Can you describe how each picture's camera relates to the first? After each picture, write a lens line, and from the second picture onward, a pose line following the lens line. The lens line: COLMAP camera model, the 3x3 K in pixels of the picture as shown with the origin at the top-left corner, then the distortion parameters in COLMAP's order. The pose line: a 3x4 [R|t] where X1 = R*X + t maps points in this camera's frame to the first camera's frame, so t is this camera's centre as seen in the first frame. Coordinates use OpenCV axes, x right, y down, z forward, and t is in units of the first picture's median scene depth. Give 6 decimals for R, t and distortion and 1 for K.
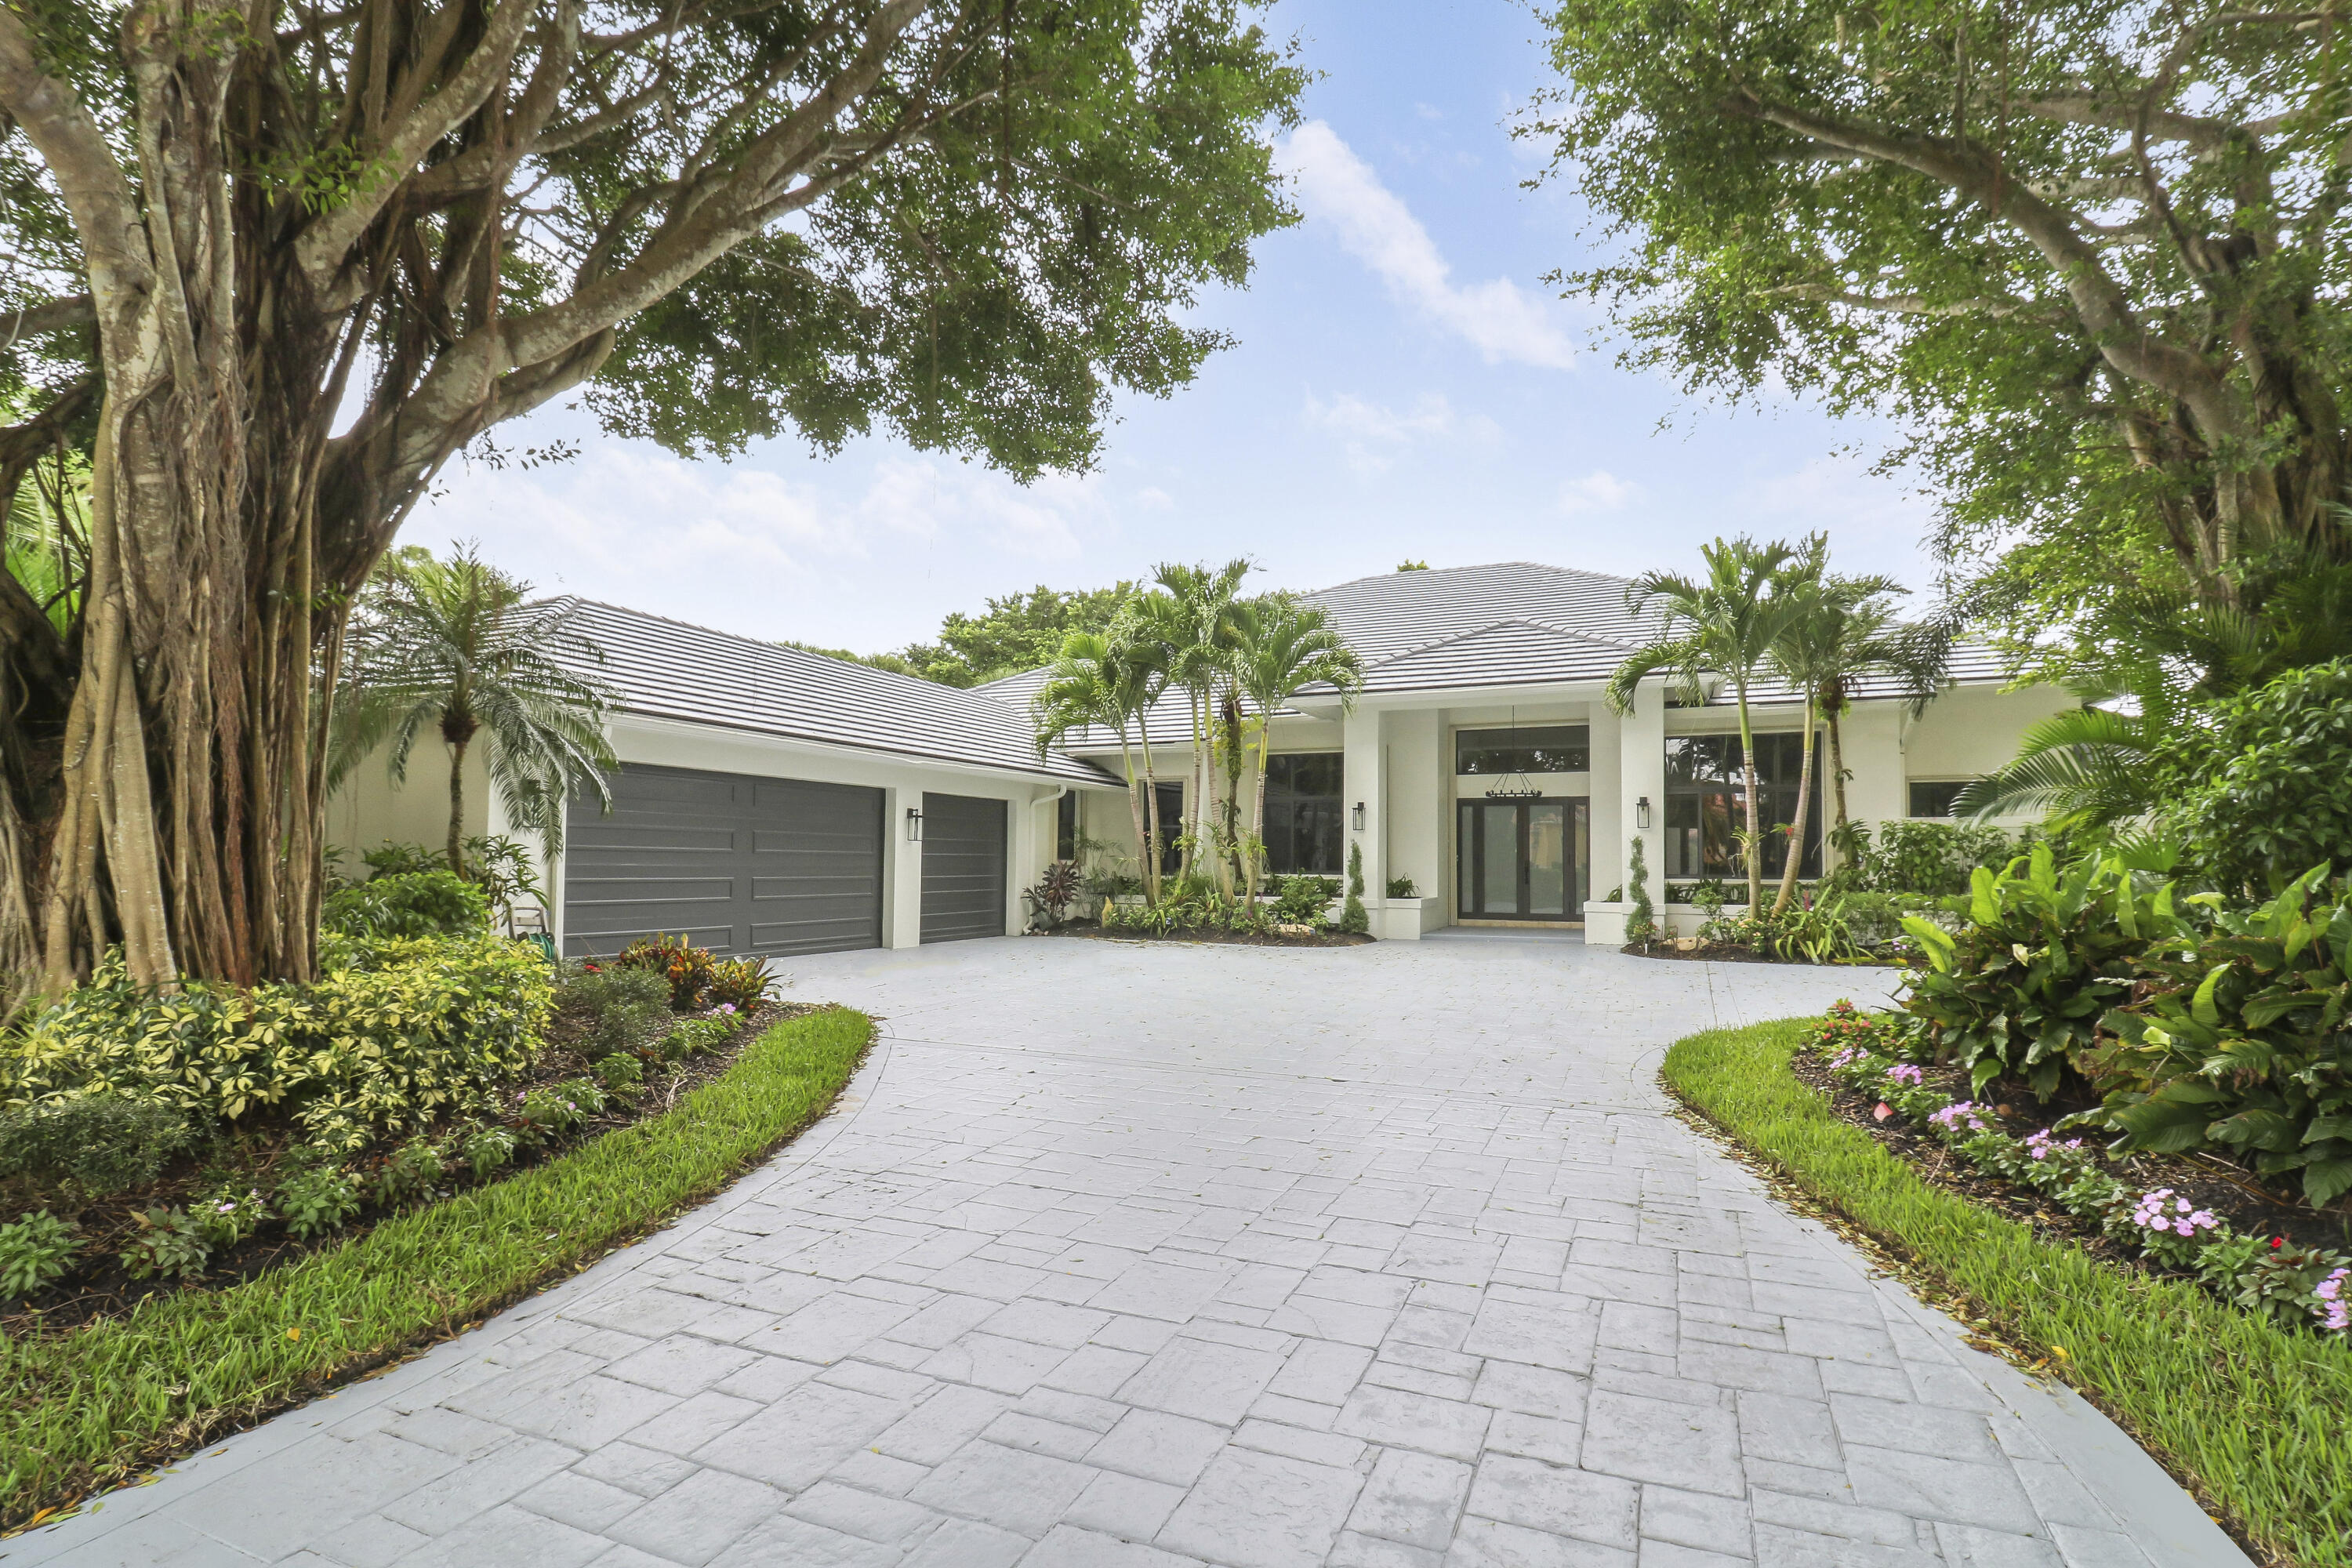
lens RADIAL K [[1110.2, 0, 1205.8], [0, 1110.2, 841.2], [0, 0, 1]] dist [0.002148, -0.011878]
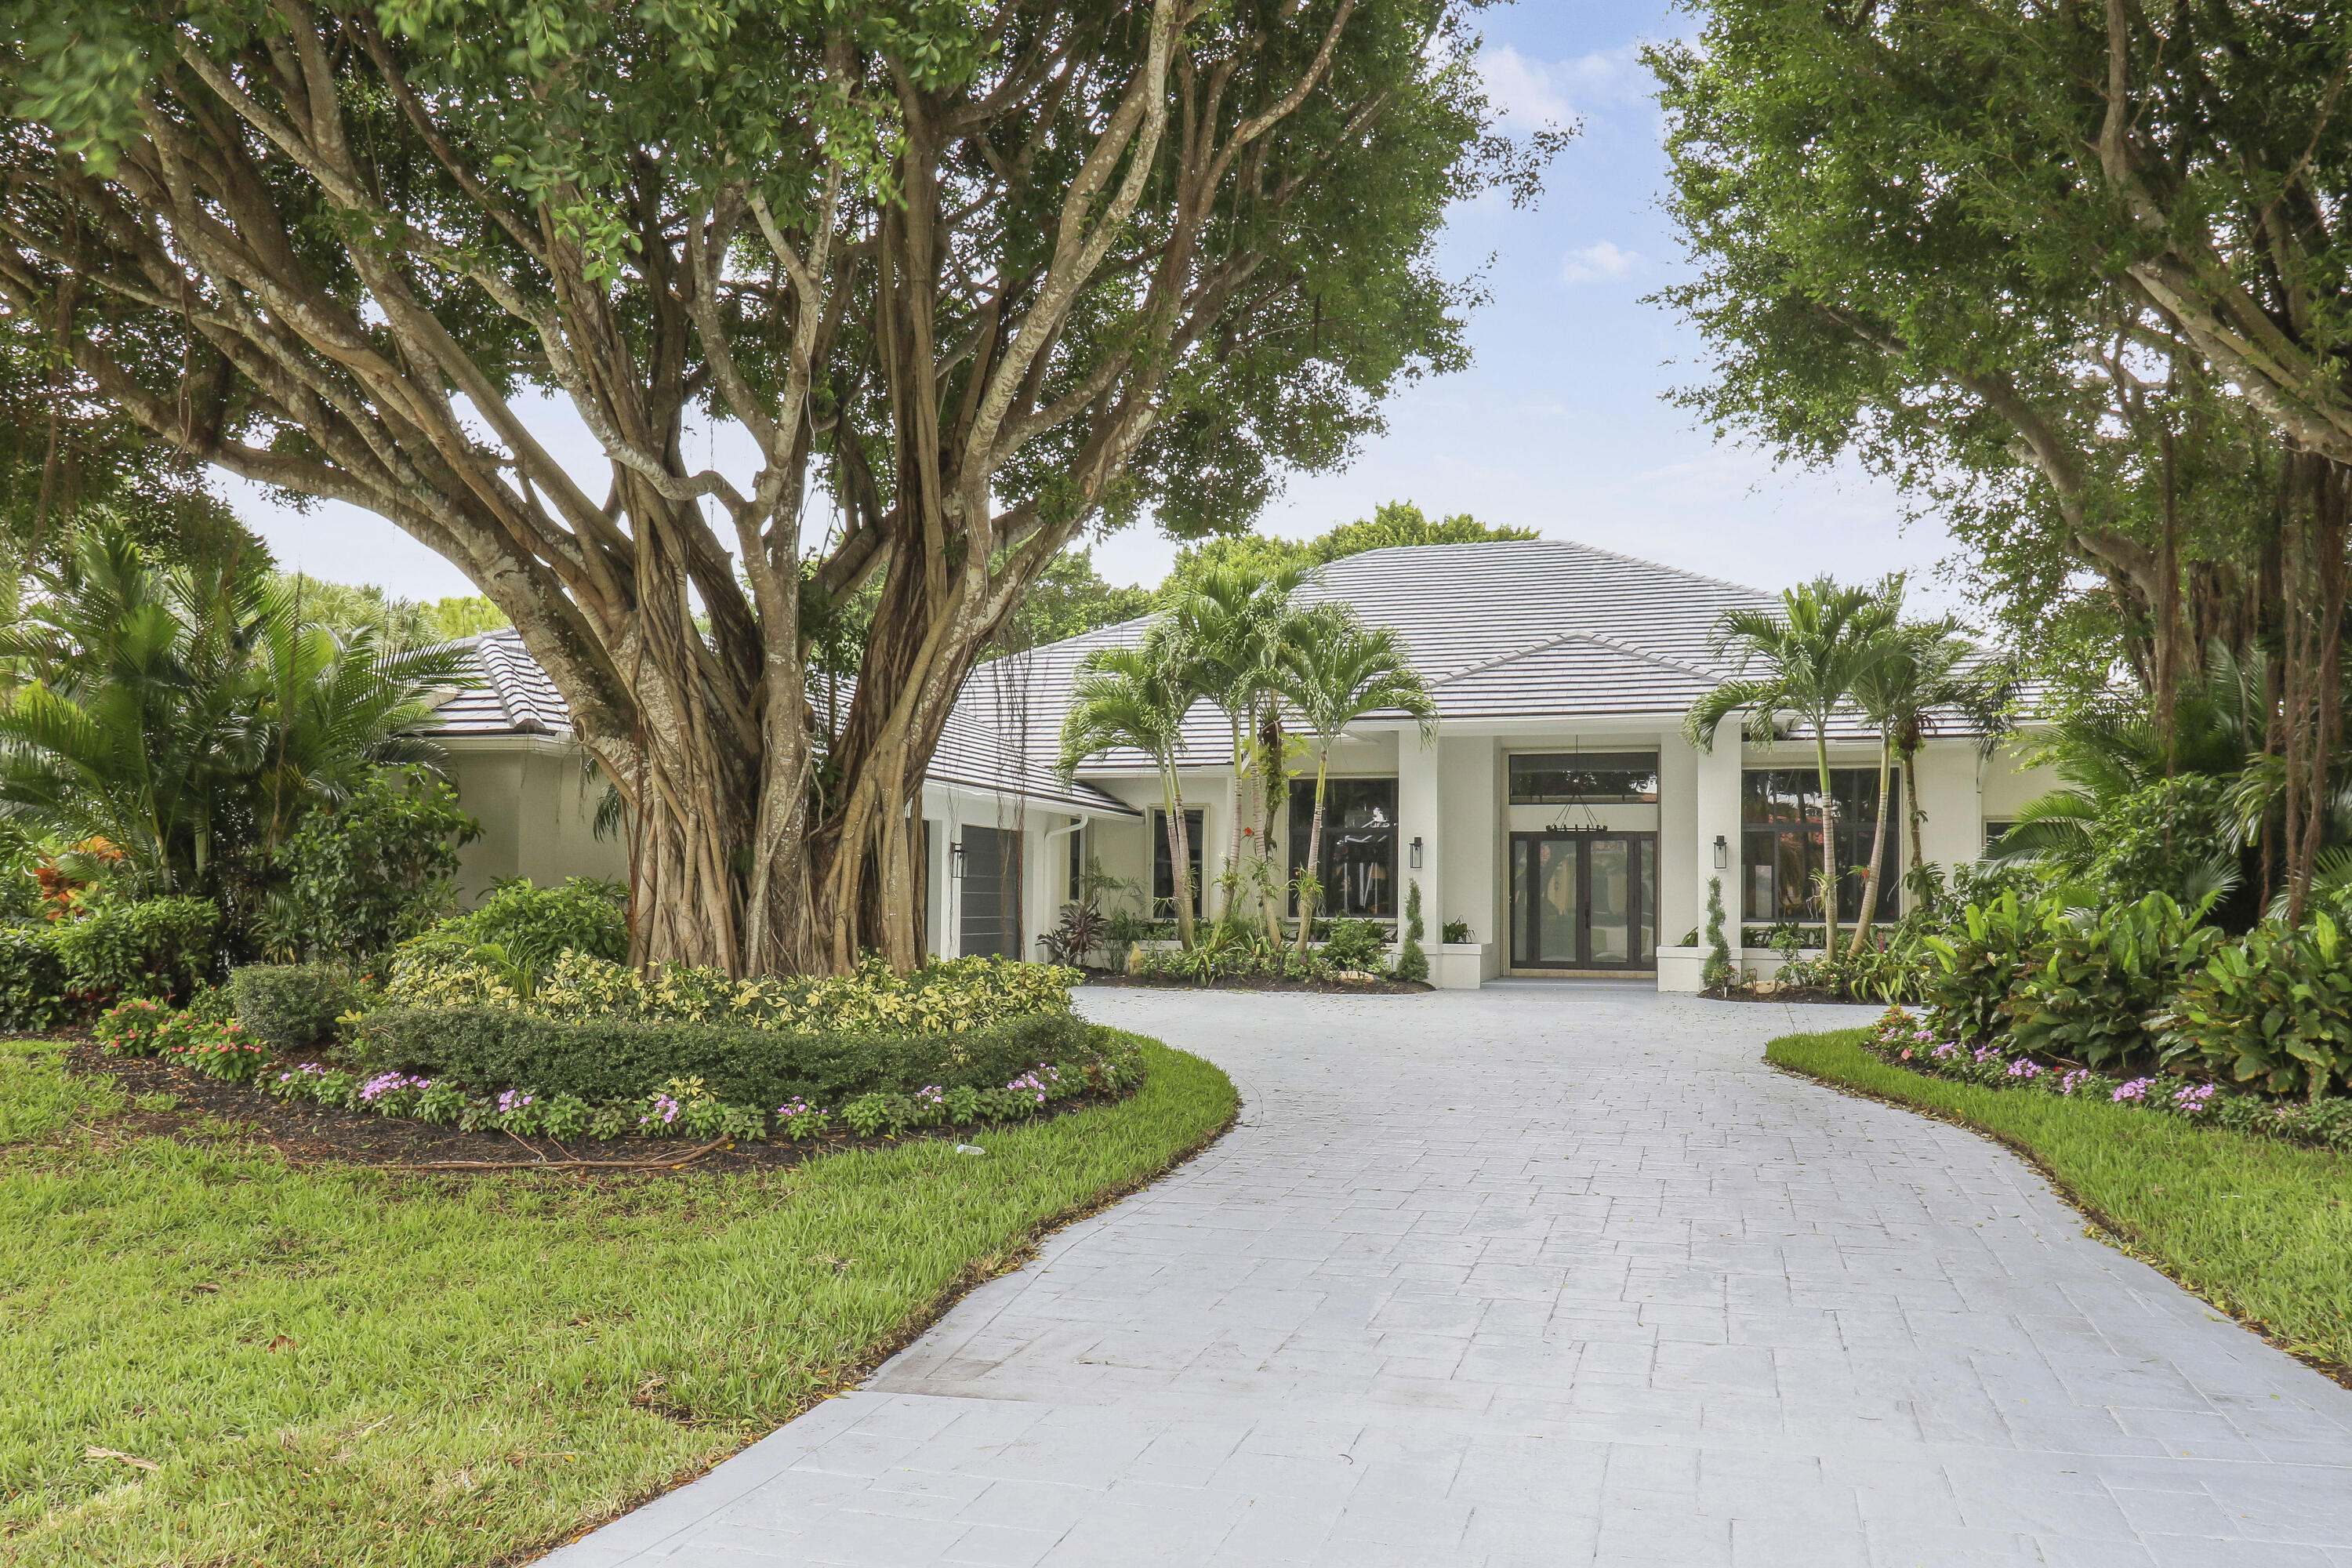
lens RADIAL K [[1701.1, 0, 1235.8], [0, 1701.1, 872.0], [0, 0, 1]] dist [0.007545, 0.003472]
pose [[0.992374, 0.006058, 0.123111, -0.192811], [-0.005922, 0.999981, -0.001469, -0.003902], [-0.123118, 0.000729, 0.992392, -0.387112]]
